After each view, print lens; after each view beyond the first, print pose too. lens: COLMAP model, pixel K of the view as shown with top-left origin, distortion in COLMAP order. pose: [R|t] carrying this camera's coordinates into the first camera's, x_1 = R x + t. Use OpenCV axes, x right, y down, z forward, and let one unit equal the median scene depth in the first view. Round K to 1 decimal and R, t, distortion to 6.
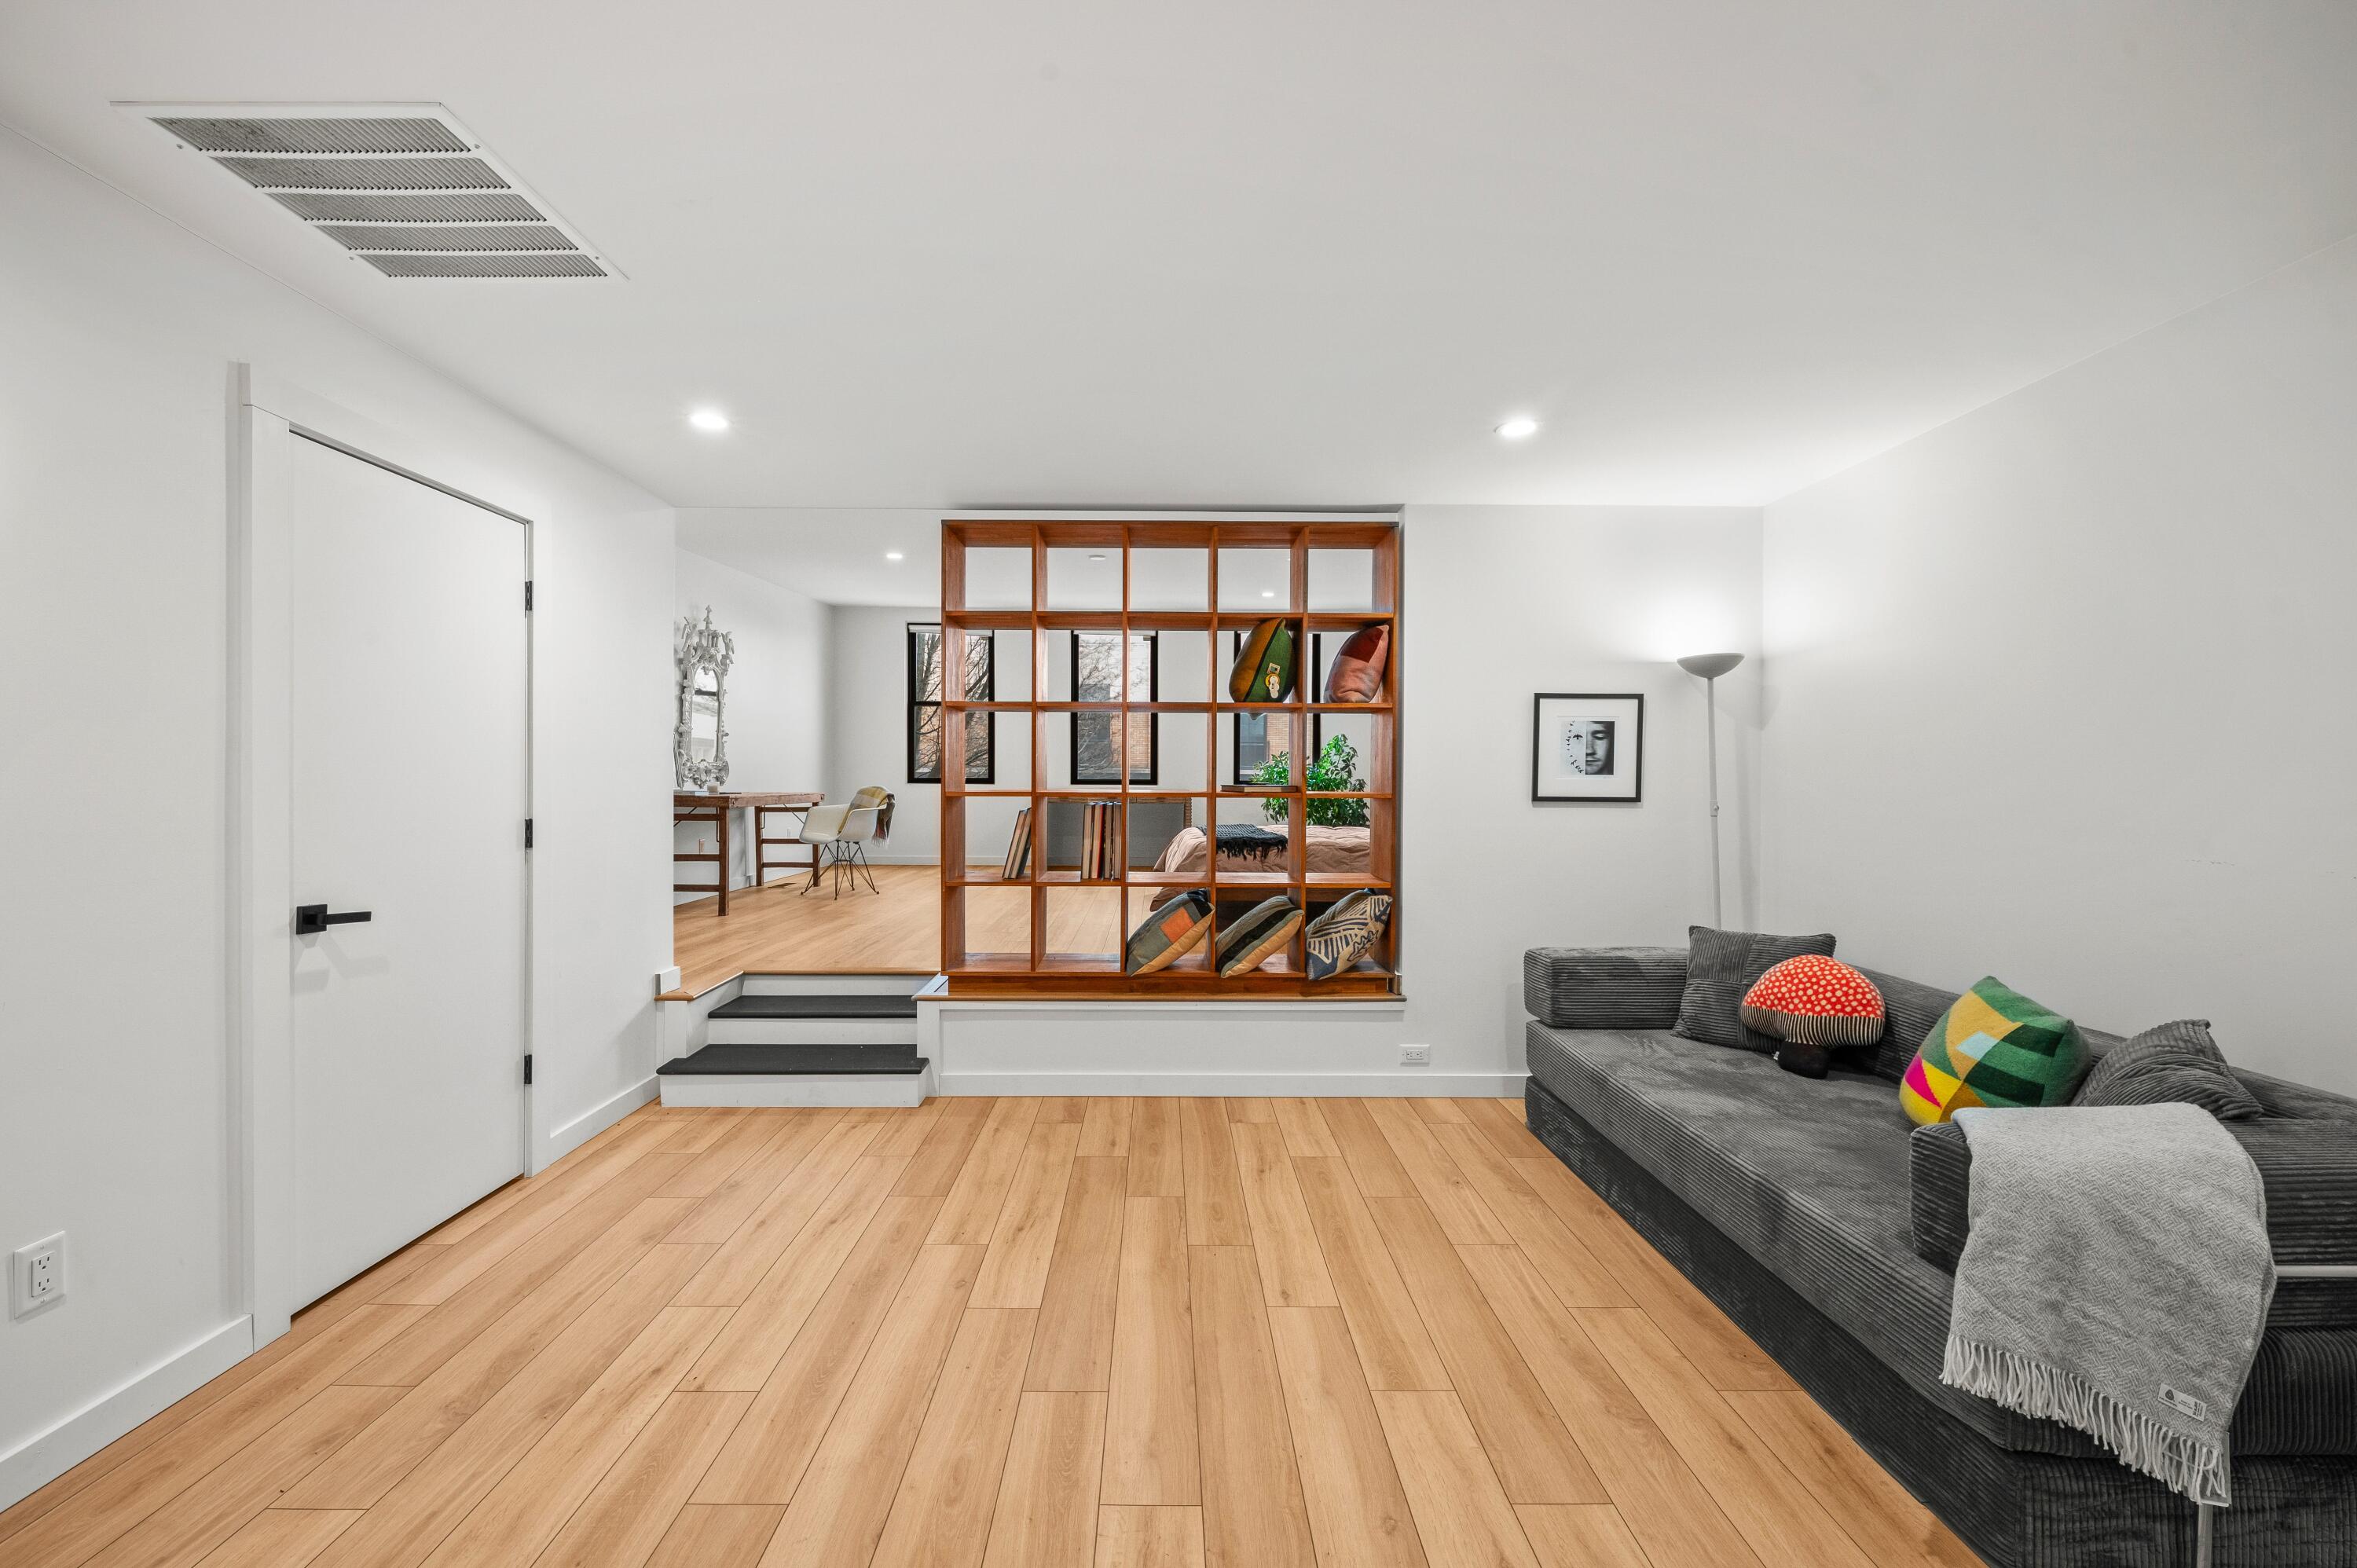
lens RADIAL K [[936.5, 0, 1156.5], [0, 936.5, 788.5], [0, 0, 1]] dist [-0.001006, 0.000029]
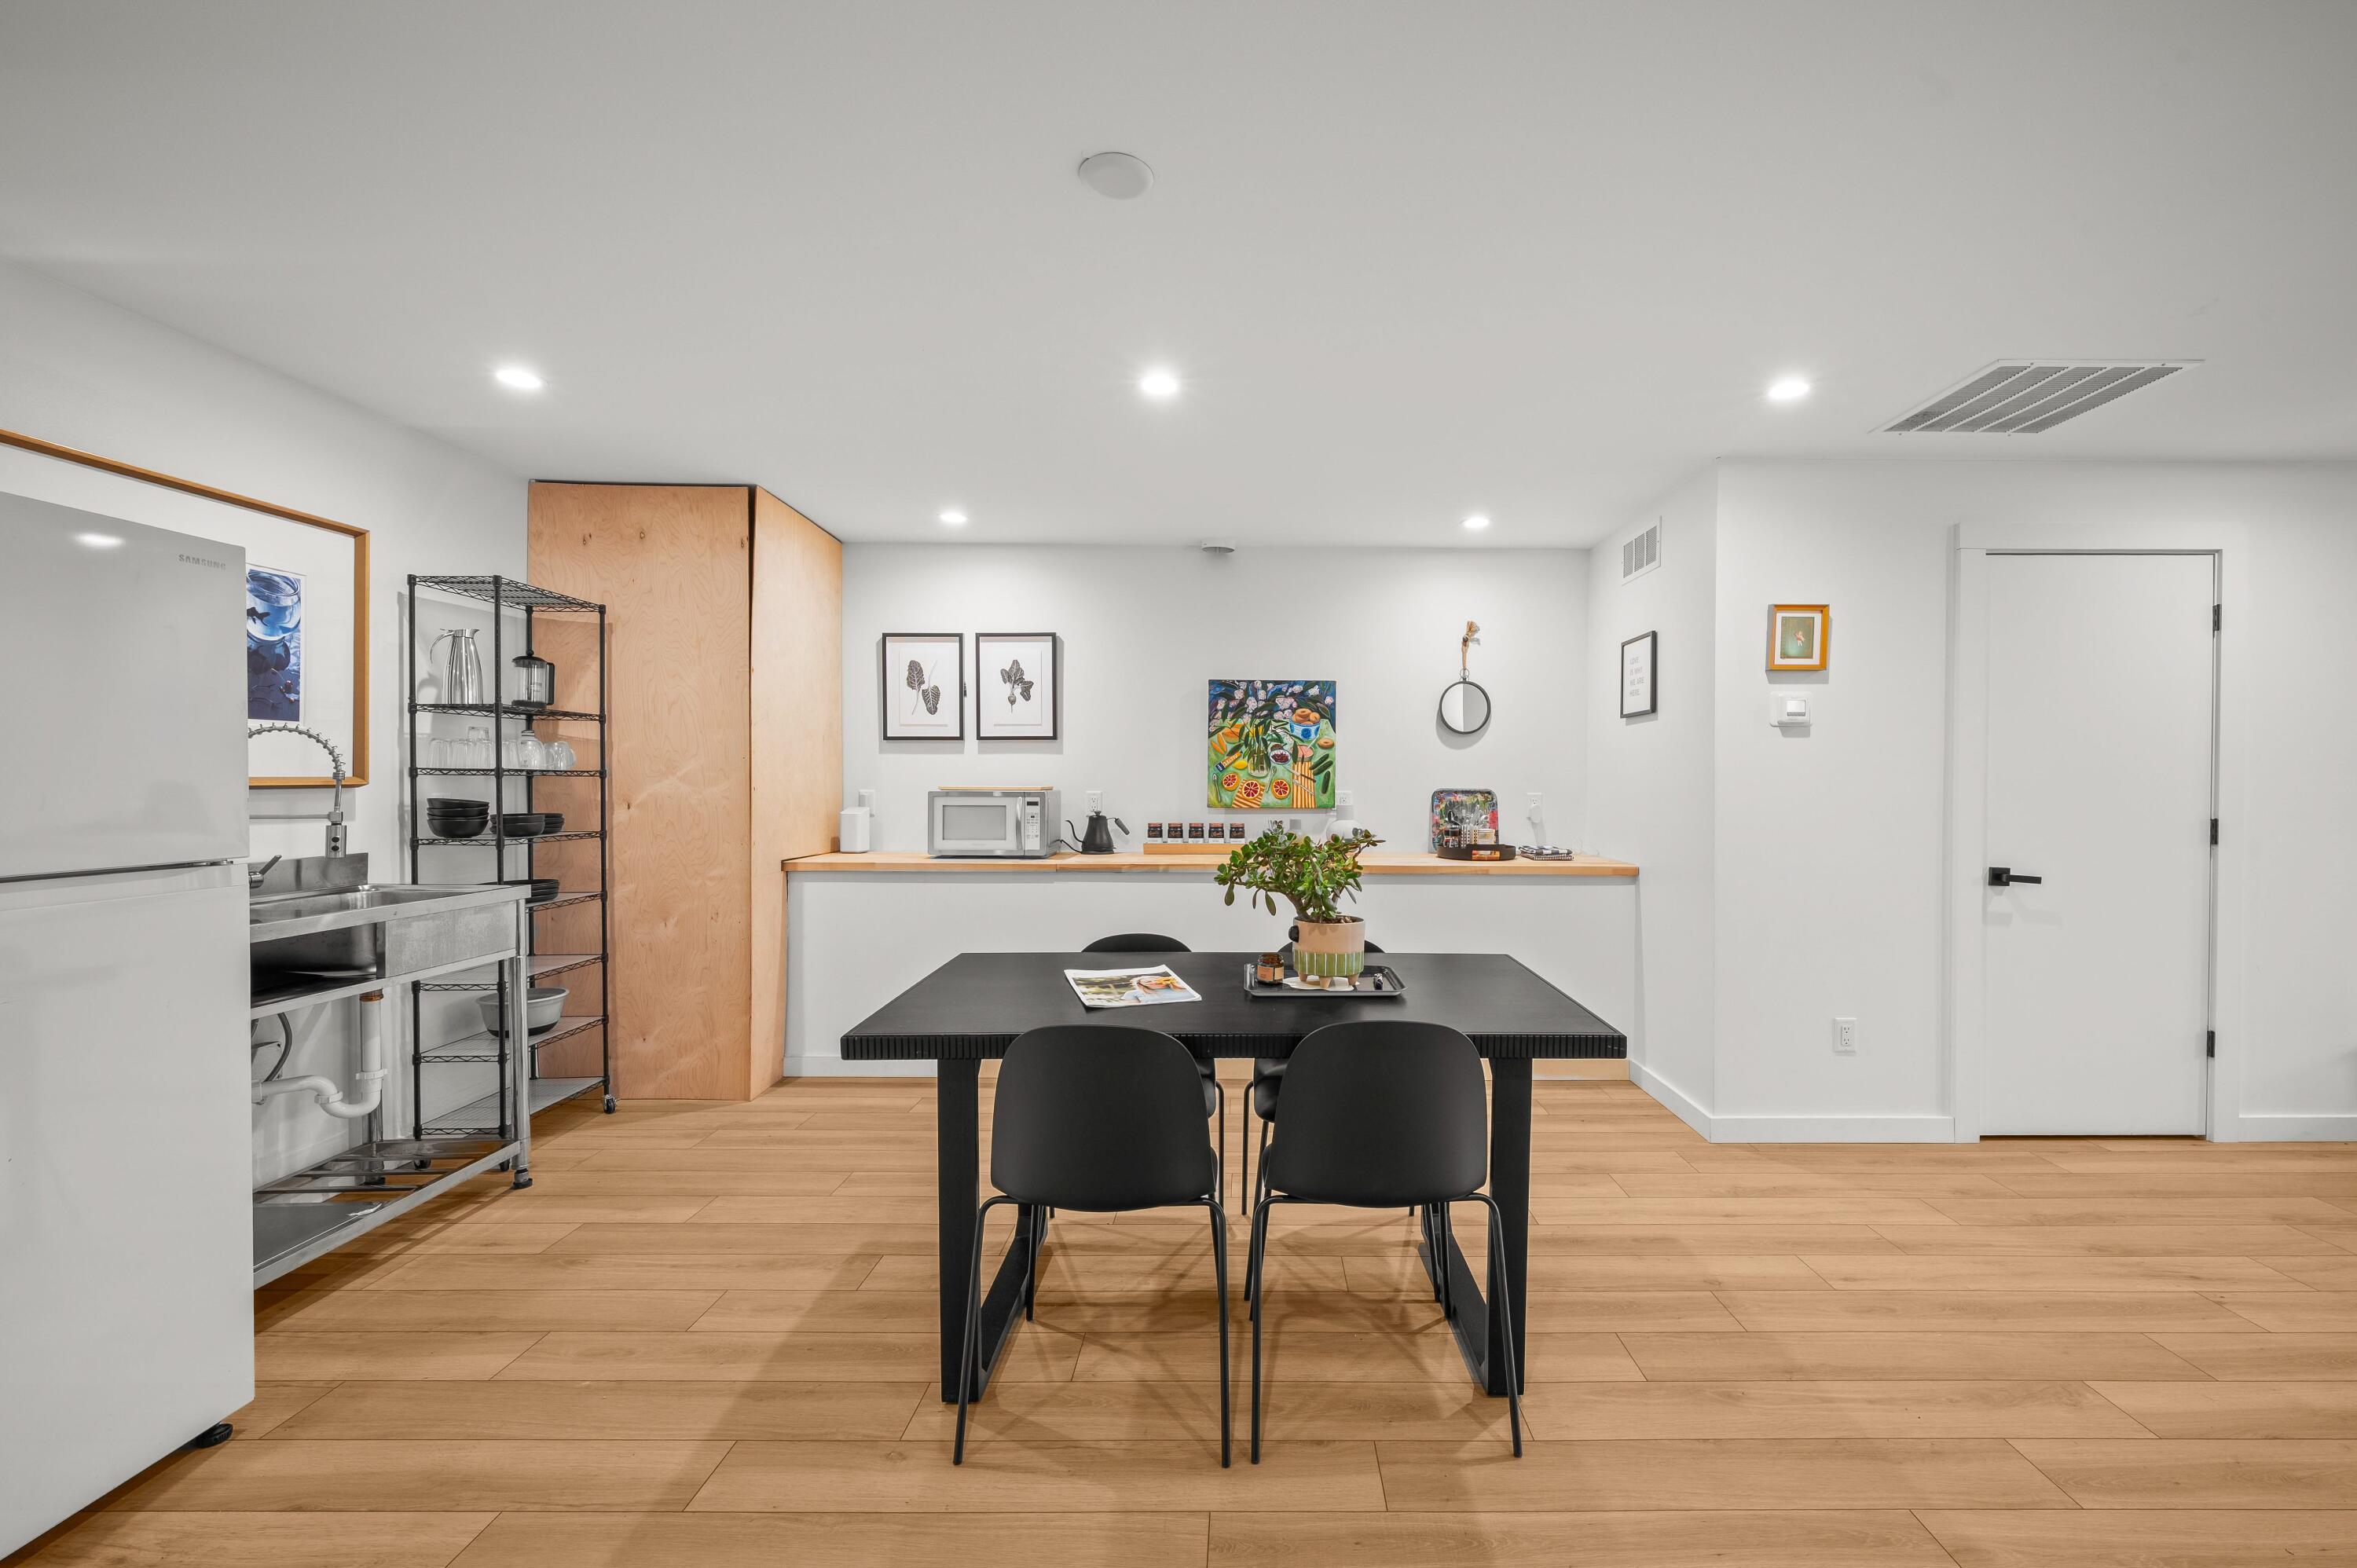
lens RADIAL K [[967.9, 0, 1262.2], [0, 967.9, 790.6], [0, 0, 1]] dist [-0.000571, -0.000258]
pose [[0.011979, 0.006152, -0.999909, 0.412954], [-0.010280, 0.999929, 0.006029, 0.003480], [0.999875, 0.010207, 0.012041, -0.127998]]
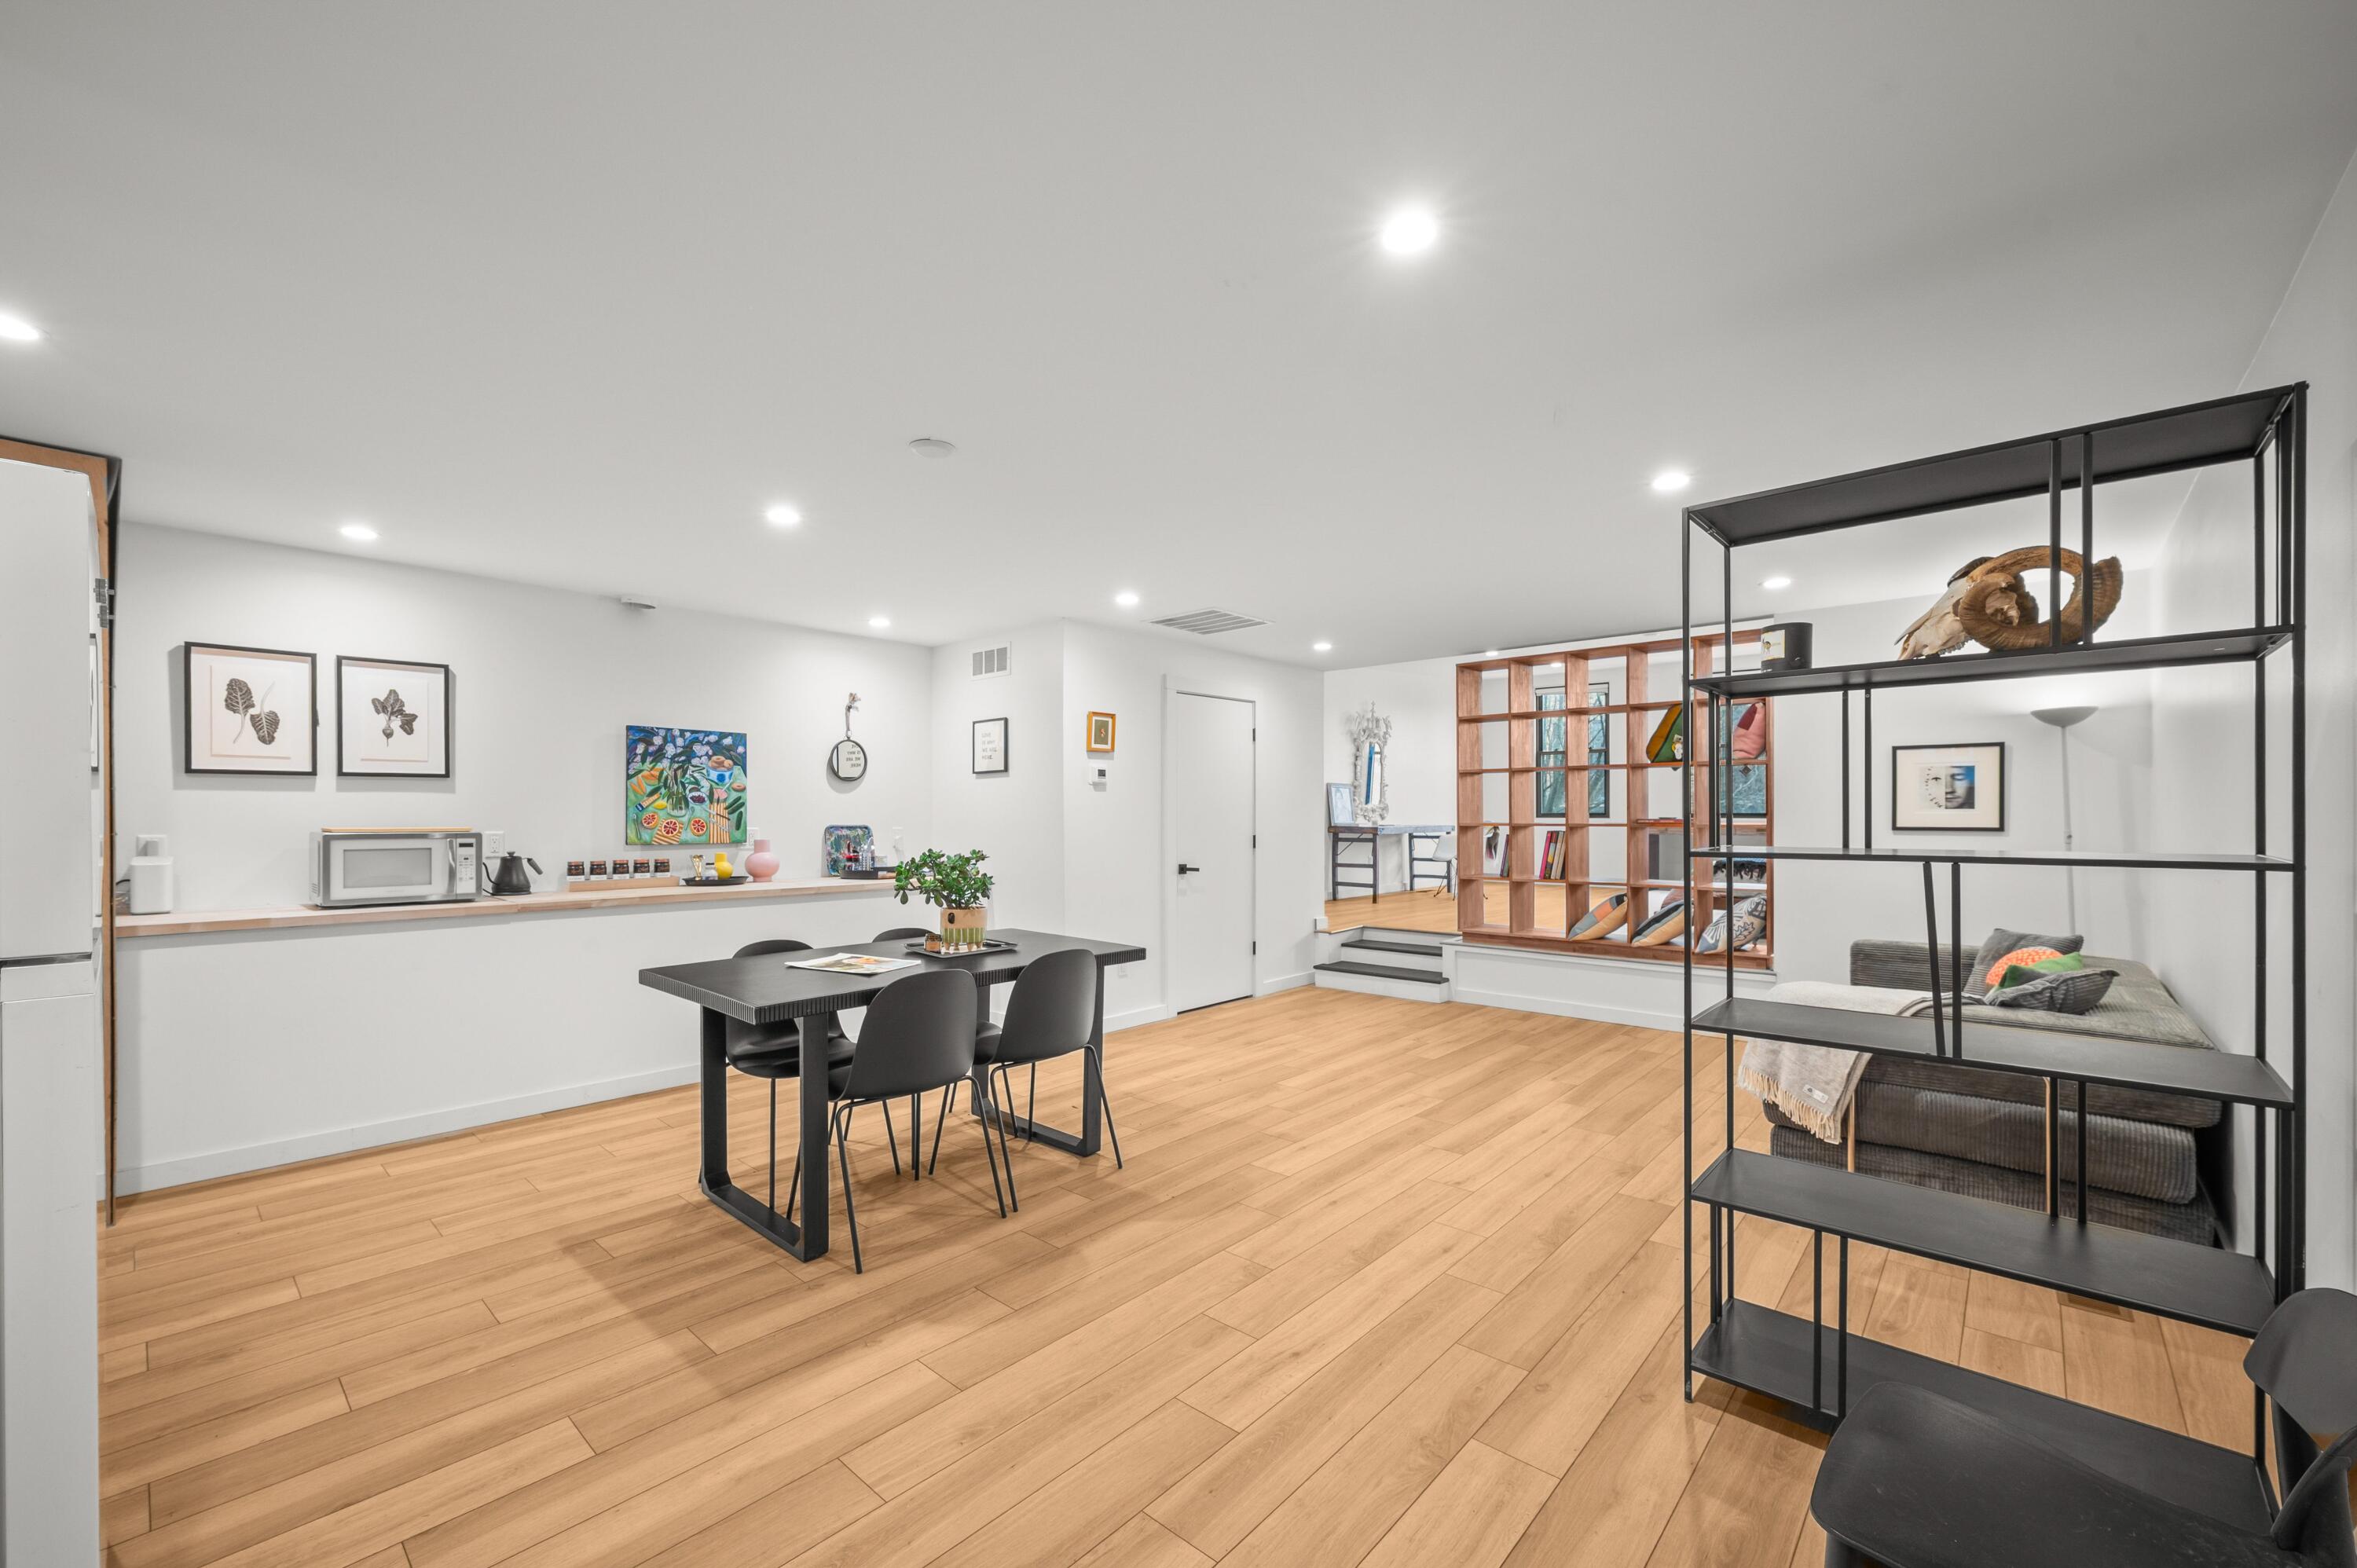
lens RADIAL K [[934.9, 0, 1169.8], [0, 934.9, 815.9], [0, 0, 1]] dist [-0.000235, -0.000077]
pose [[0.740677, -0.005833, -0.671836, 0.598219], [0.000506, 0.999967, -0.008124, 0.004310], [0.671861, 0.005677, 0.740655, -0.692998]]
